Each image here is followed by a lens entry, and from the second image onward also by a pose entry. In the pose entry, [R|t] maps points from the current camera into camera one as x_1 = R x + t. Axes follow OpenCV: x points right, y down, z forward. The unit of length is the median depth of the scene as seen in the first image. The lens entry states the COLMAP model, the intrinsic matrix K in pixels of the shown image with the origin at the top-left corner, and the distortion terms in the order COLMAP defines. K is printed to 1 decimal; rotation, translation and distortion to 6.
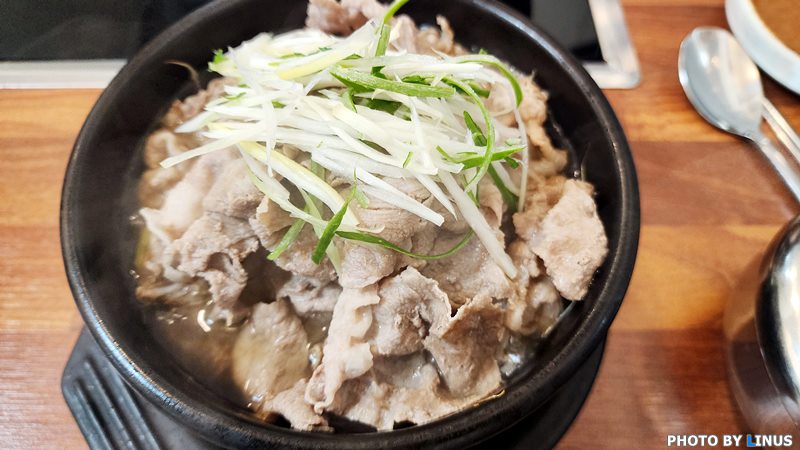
lens RADIAL K [[560.0, 0, 400.0], [0, 560.0, 225.0], [0, 0, 1]] dist [-0.001553, -0.006509]
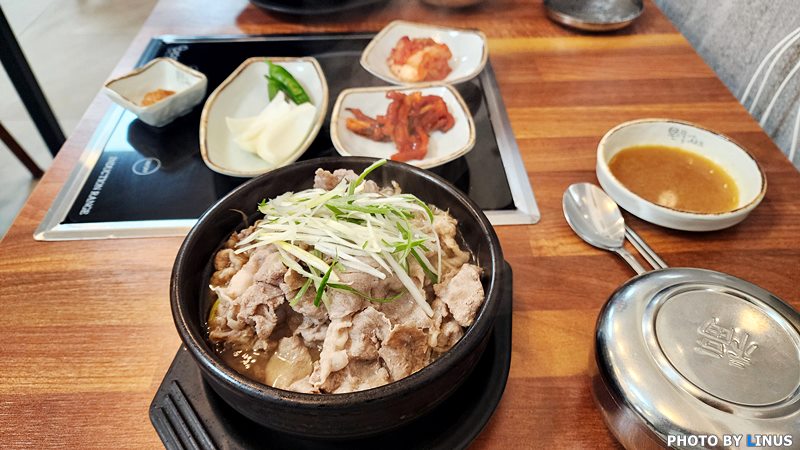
lens RADIAL K [[560.0, 0, 400.0], [0, 560.0, 225.0], [0, 0, 1]] dist [-0.001553, -0.006509]
pose [[0.999274, -0.037449, -0.006986, 0.133183], [0.033515, 0.951401, -0.306126, 0.362312], [0.018111, 0.305670, 0.951965, -0.745750]]
